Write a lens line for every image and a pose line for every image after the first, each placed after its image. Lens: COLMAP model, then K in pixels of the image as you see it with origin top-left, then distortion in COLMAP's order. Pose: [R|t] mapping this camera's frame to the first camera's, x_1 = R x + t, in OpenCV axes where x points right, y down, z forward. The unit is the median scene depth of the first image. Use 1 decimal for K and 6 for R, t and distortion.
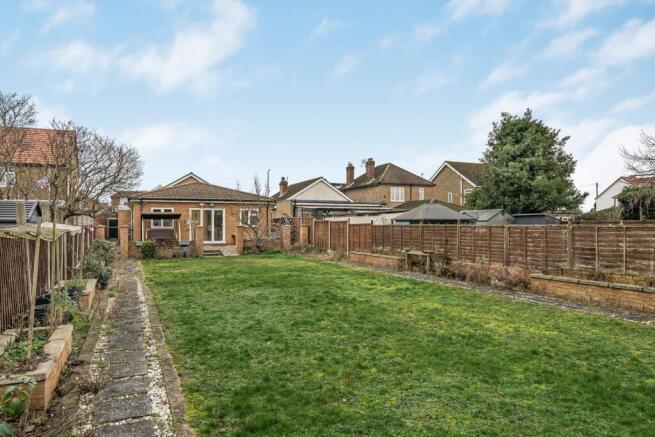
lens RADIAL K [[423.7, 0, 327.5], [0, 423.7, 218.5], [0, 0, 1]] dist [0.000556, 0.000058]
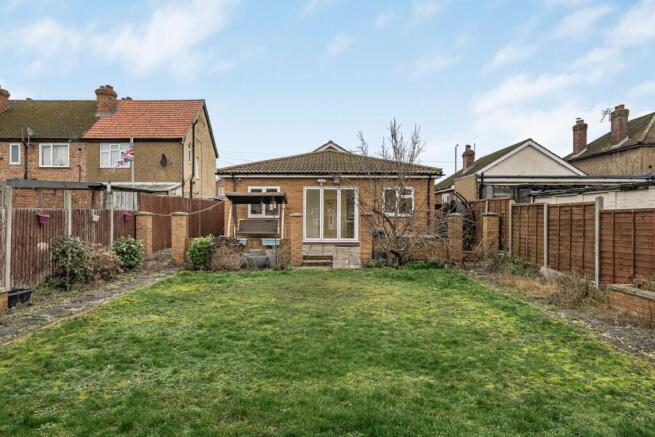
lens RADIAL K [[448.5, 0, 327.5], [0, 448.5, 218.5], [0, 0, 1]] dist [0.030883, -0.000136]
pose [[0.905991, 0.008984, -0.423202, -0.002445], [0.000211, 0.999765, 0.021675, 0.009440], [0.423297, -0.019726, 0.905776, 0.403269]]
